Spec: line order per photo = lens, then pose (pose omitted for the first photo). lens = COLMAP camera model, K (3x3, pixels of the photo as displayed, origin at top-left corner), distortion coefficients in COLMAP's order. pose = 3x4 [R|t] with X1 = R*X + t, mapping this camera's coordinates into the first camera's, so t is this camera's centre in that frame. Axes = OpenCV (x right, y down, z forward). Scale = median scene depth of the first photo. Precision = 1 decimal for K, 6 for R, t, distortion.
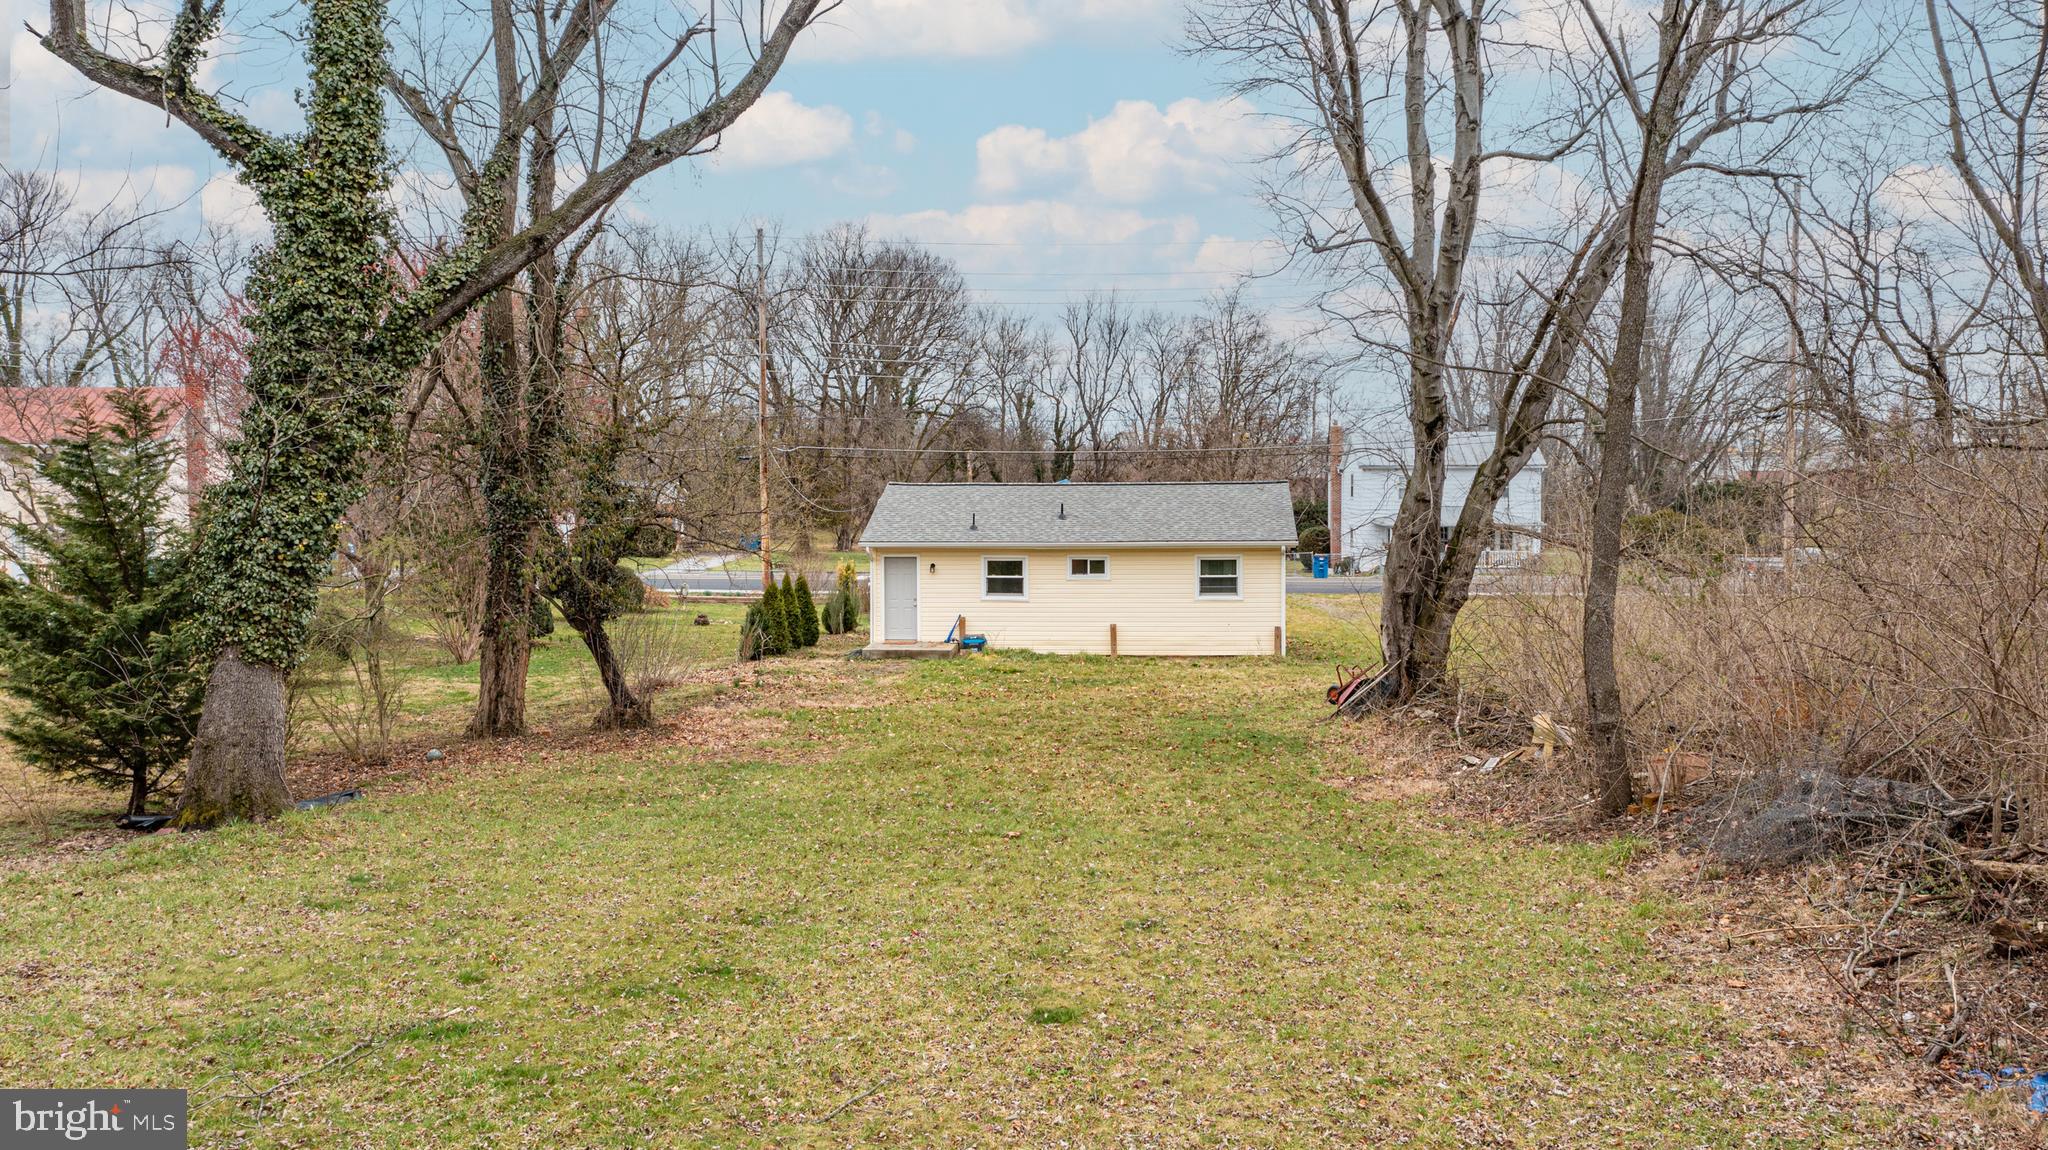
lens RADIAL K [[1697.6, 0, 1024.0], [0, 1697.6, 575.0], [0, 0, 1]] dist [-0.002981, 0.001949]
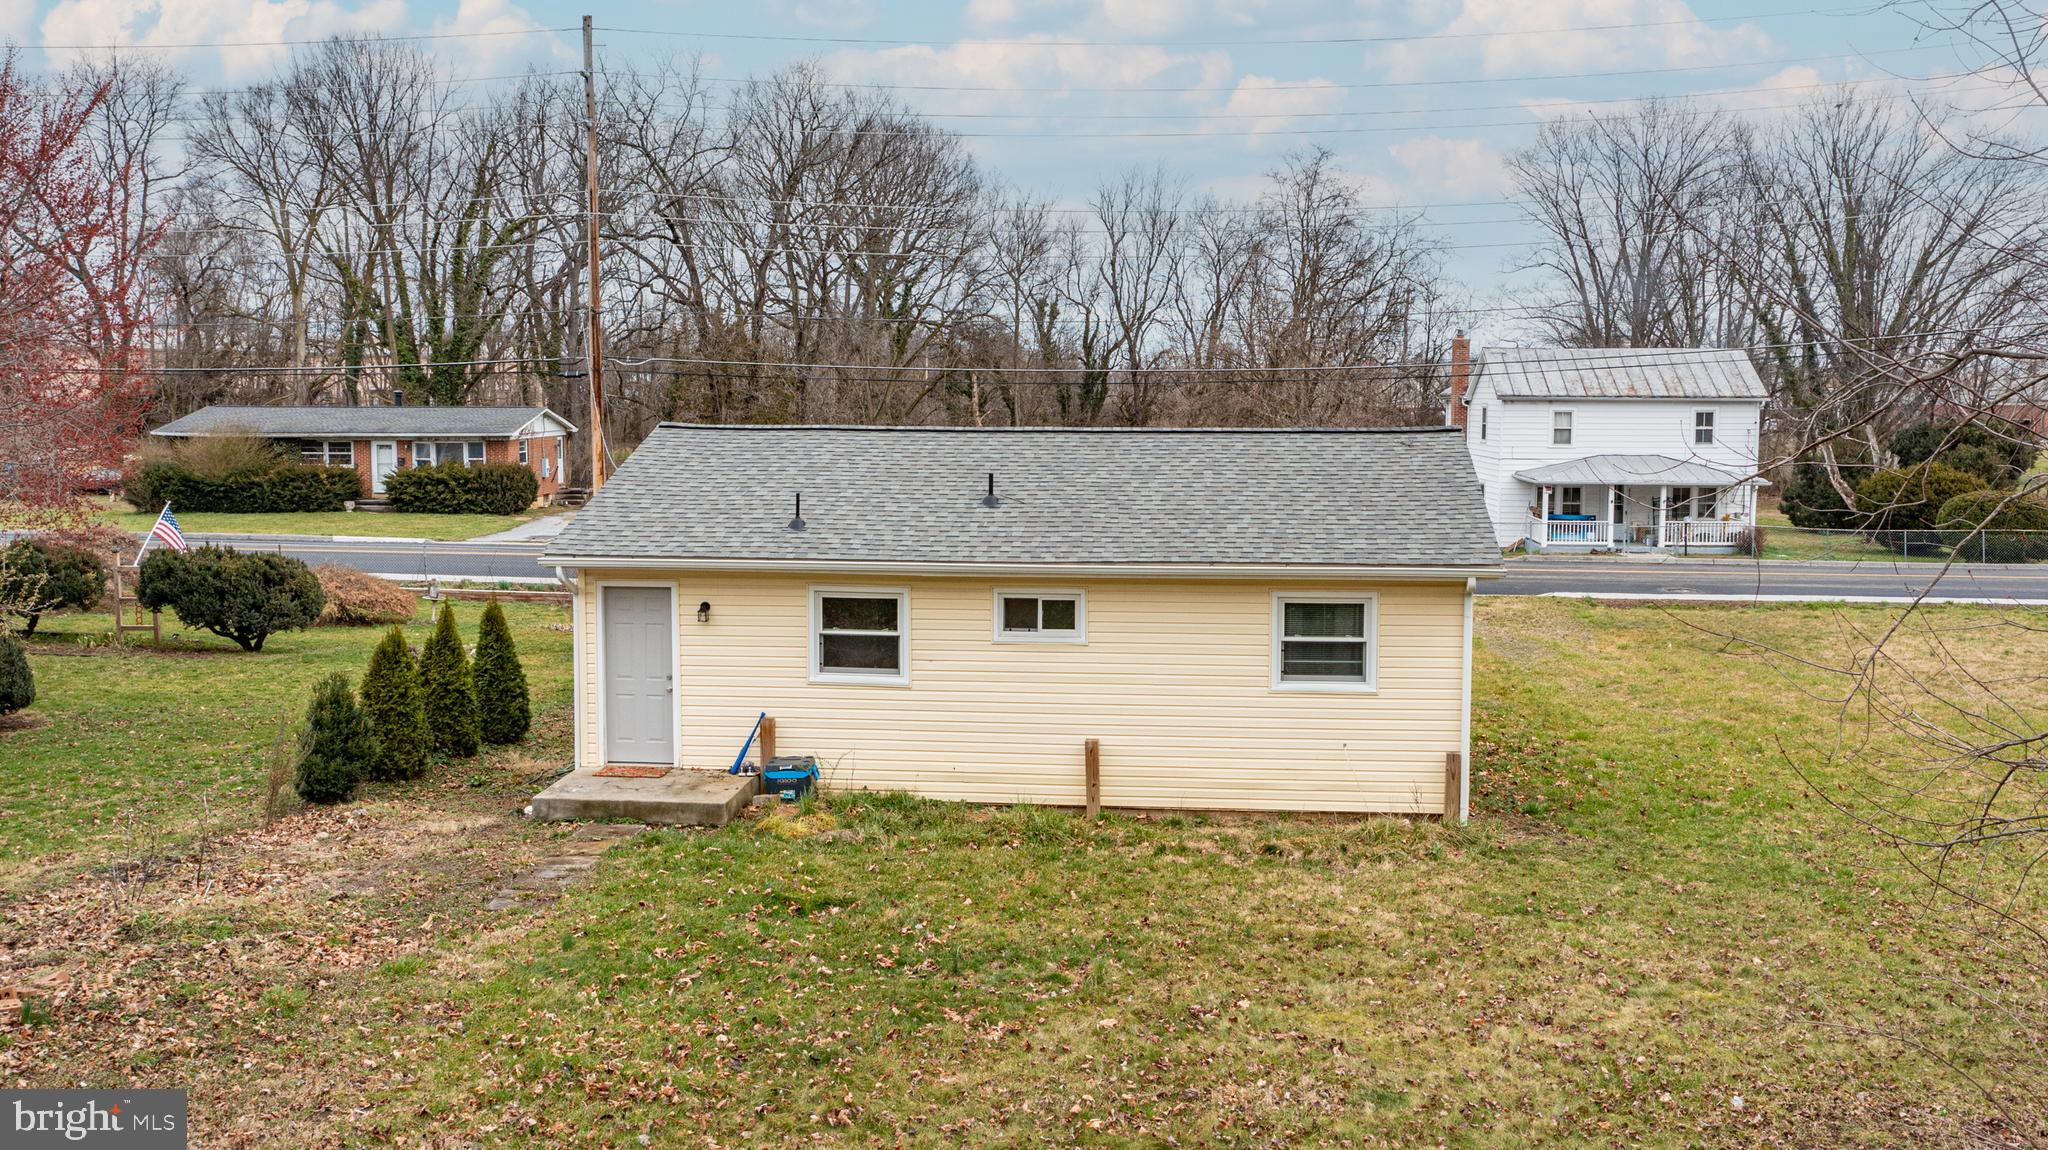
lens RADIAL K [[1824.3, 0, 1058.3], [0, 1824.3, 569.3], [0, 0, 1]] dist [-0.006073, 0.003299]
pose [[0.999937, 0.009637, -0.005791, 0.055681], [-0.009437, 0.999394, 0.033500, -0.040824], [0.006111, -0.033443, 0.999422, 0.617871]]
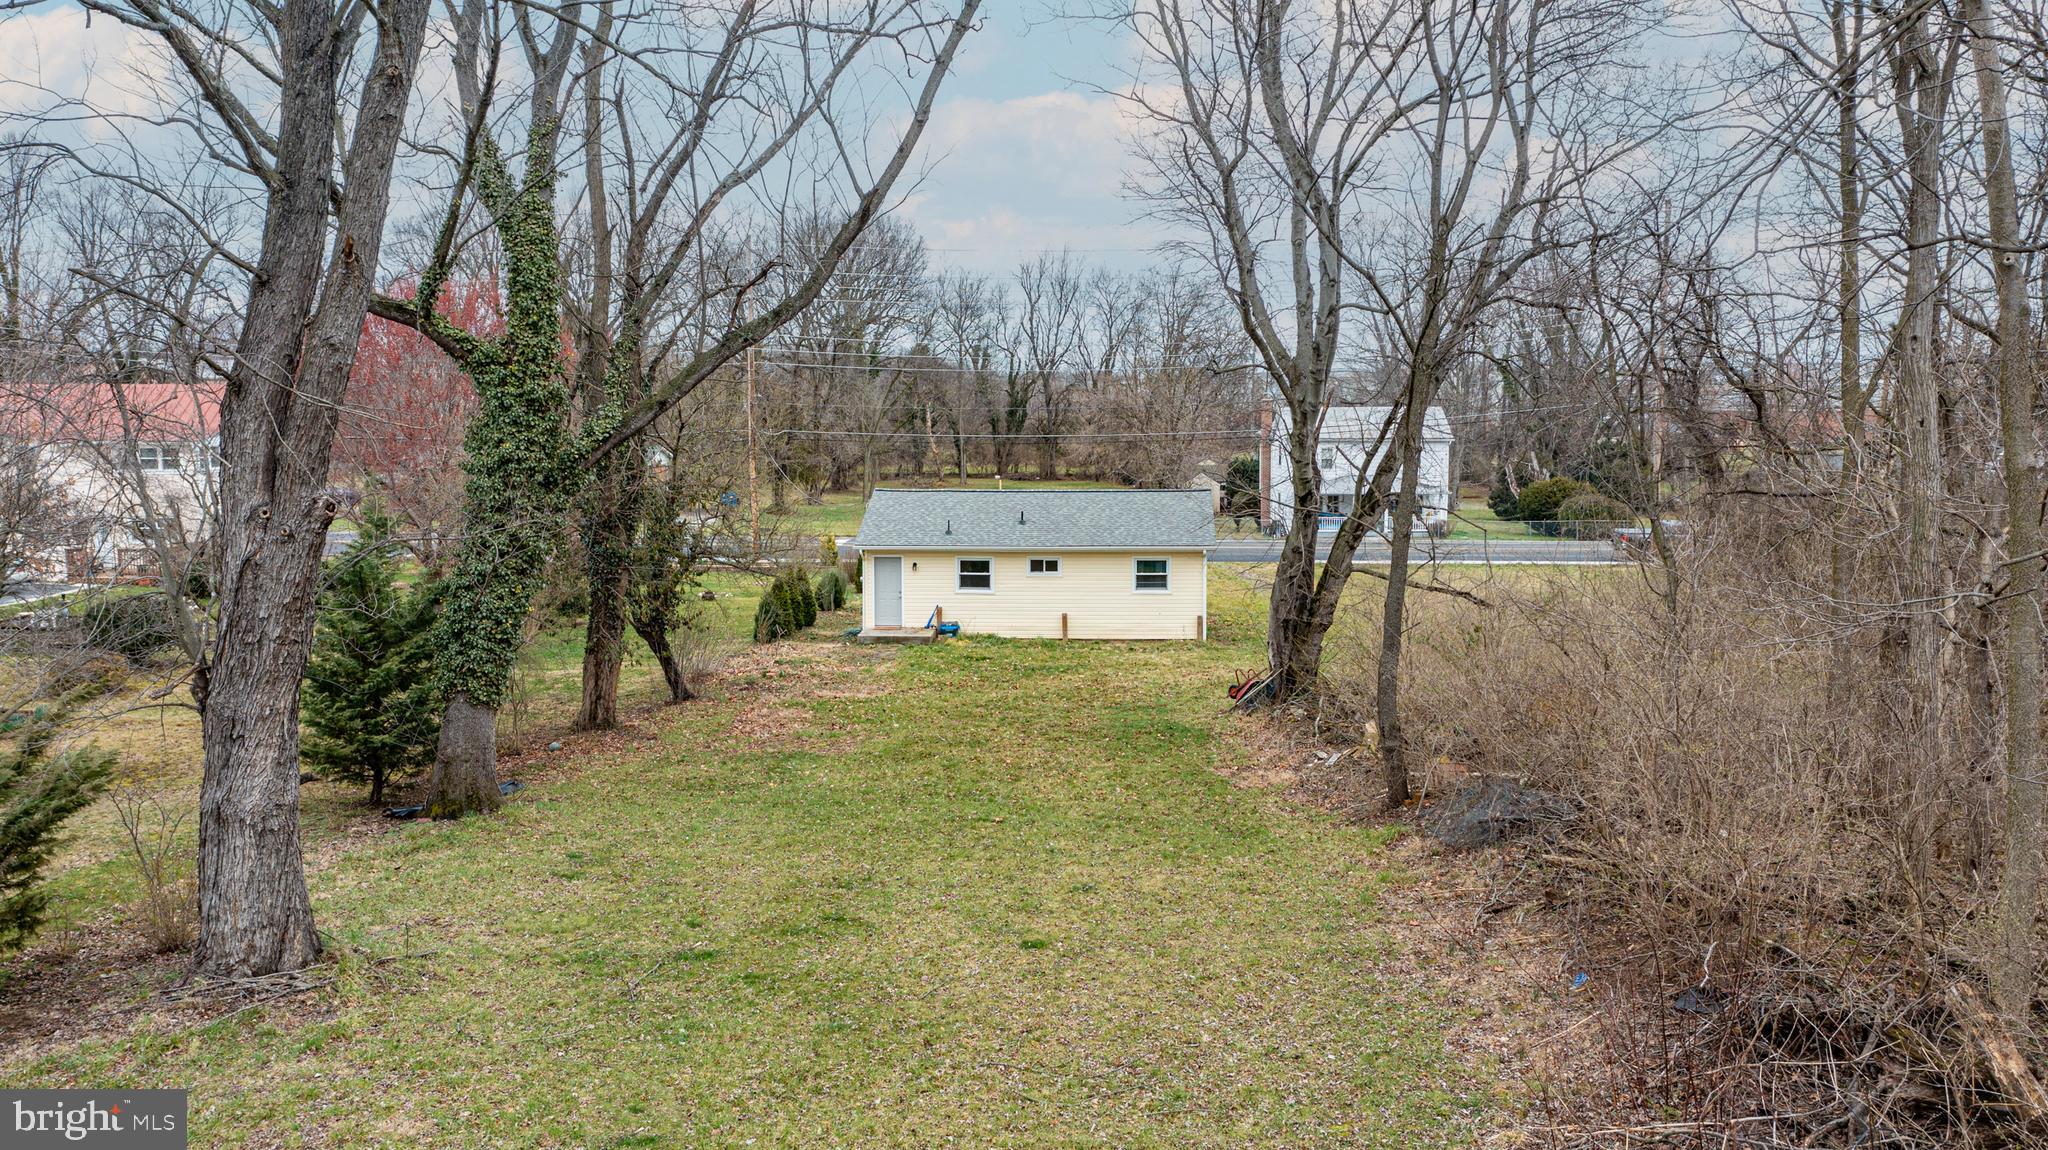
lens RADIAL K [[1681.3, 0, 1028.1], [0, 1681.3, 583.7], [0, 0, 1]] dist [-0.004146, 0.003632]
pose [[0.999505, -0.000740, 0.031443, -0.013463], [-0.000908, 0.998628, 0.052350, -0.066599], [-0.031438, -0.052352, 0.998134, -0.234934]]
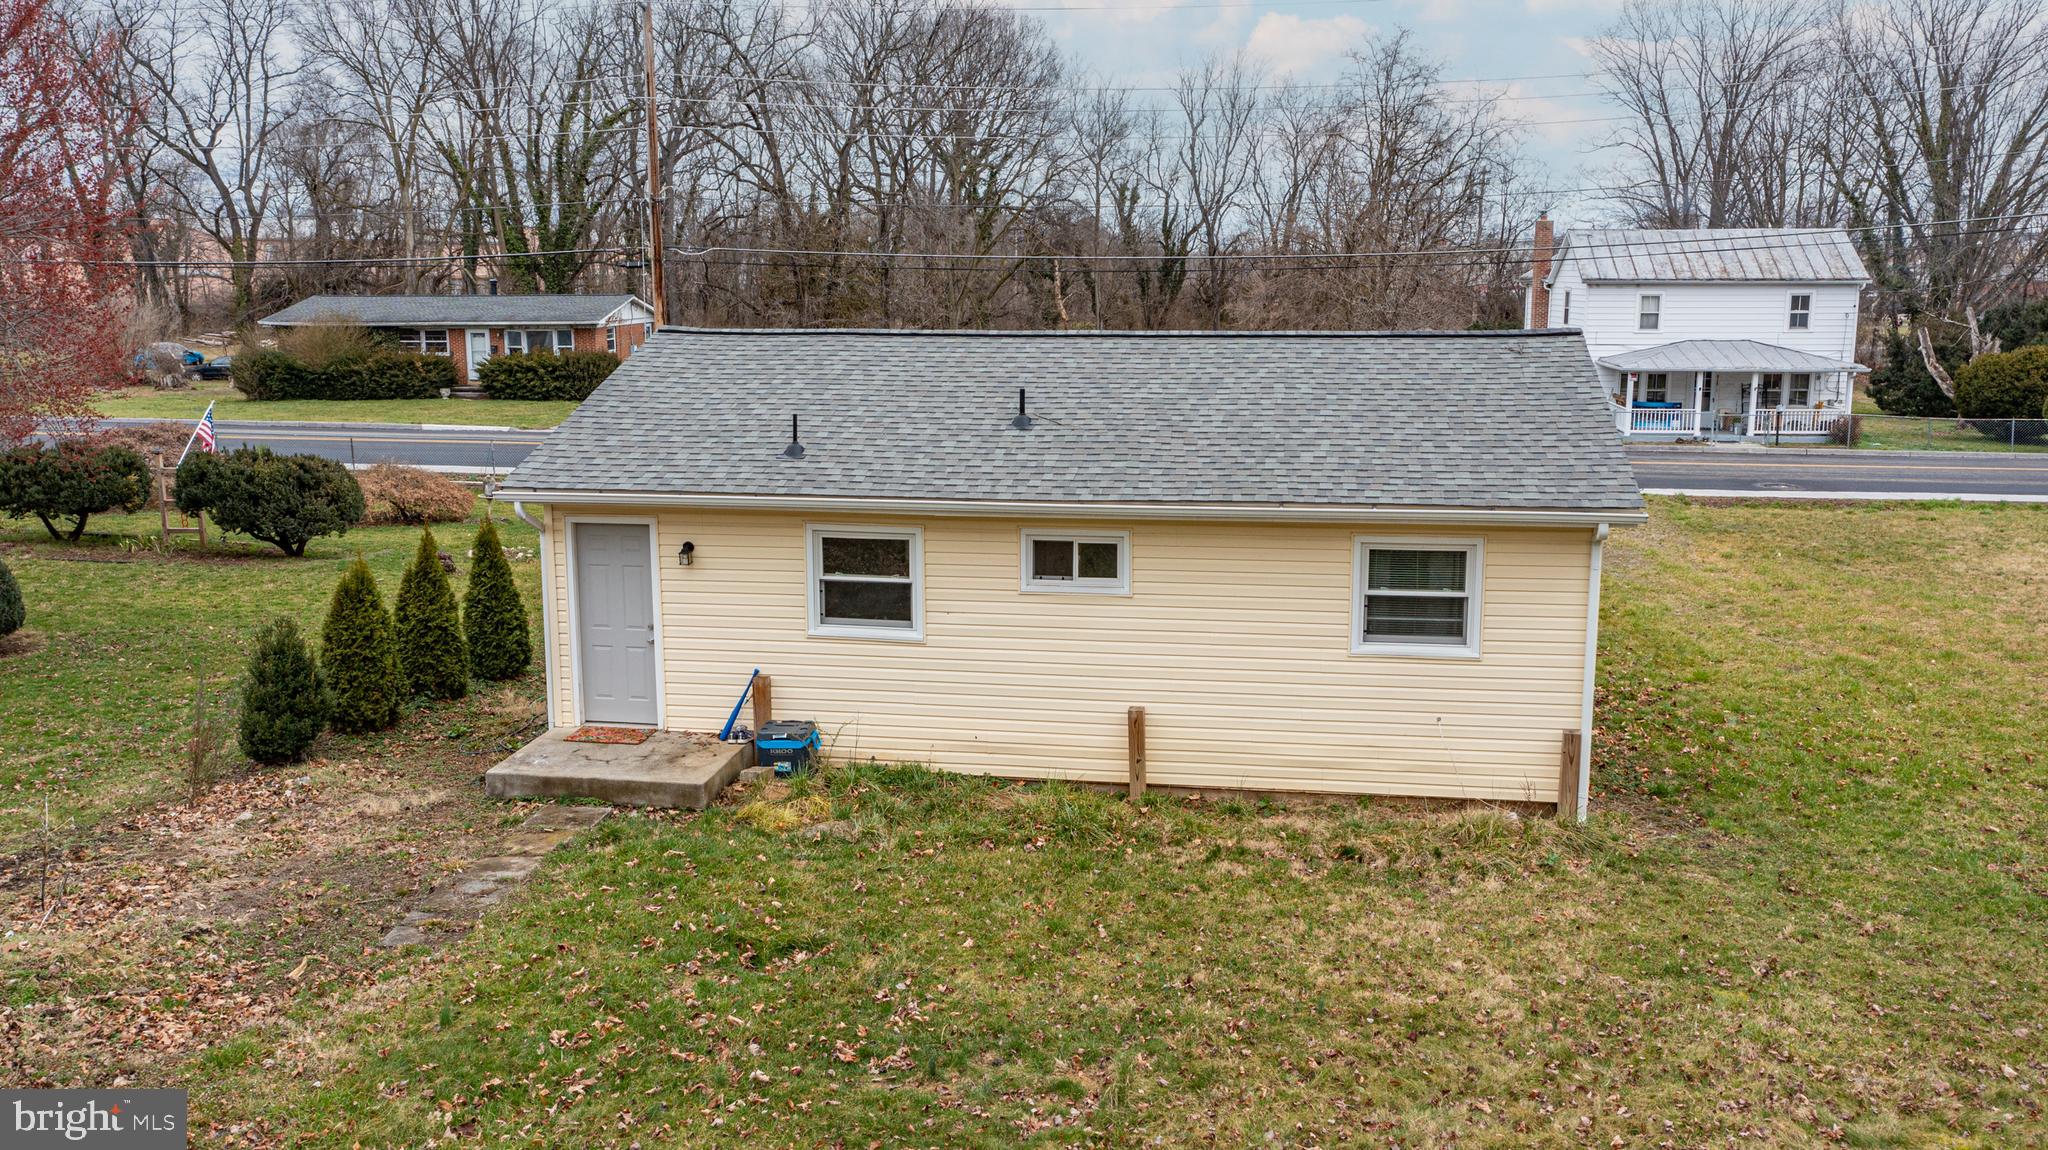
lens RADIAL K [[1681.3, 0, 1028.1], [0, 1681.3, 583.7], [0, 0, 1]] dist [-0.004146, 0.003632]
pose [[0.997246, 0.016488, -0.072314, 0.066982], [-0.007722, 0.992760, 0.119869, -0.055183], [0.073767, -0.118980, 0.990153, 0.752892]]
